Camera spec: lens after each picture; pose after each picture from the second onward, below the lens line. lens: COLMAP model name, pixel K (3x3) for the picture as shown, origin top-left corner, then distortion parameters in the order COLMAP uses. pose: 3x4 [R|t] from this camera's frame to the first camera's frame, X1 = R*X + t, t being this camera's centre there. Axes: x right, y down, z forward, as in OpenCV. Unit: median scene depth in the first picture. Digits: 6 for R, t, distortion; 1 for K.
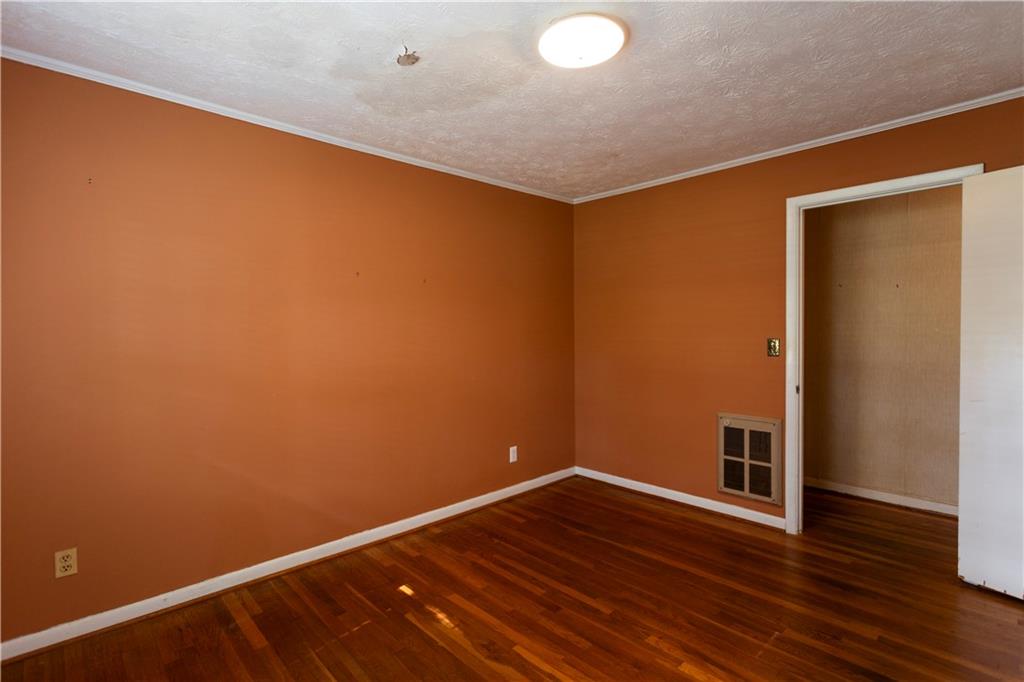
lens RADIAL K [[487.6, 0, 508.2], [0, 487.6, 340.0], [0, 0, 1]] dist [0.002269, 0.000909]
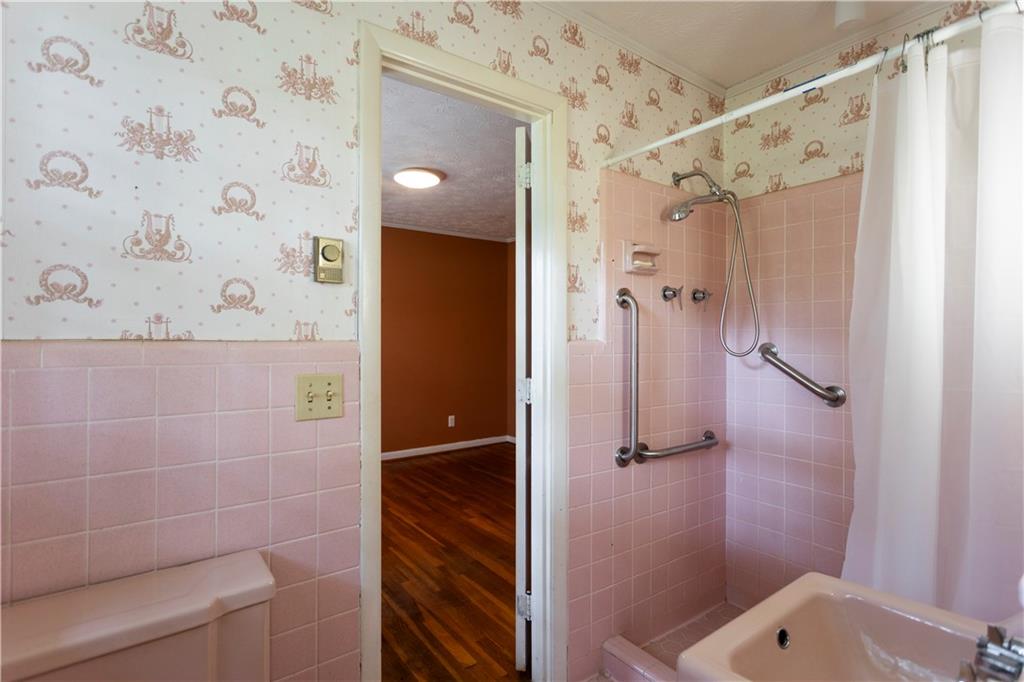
lens RADIAL K [[487.6, 0, 511.0], [0, 487.6, 341.2], [0, 0, 1]] dist [0.002269, 0.000909]
pose [[0.991529, 0.012098, -0.129320, 0.510671], [-0.013759, 0.999834, -0.011959, 0.022586], [0.129154, 0.013637, 0.991531, -0.546721]]
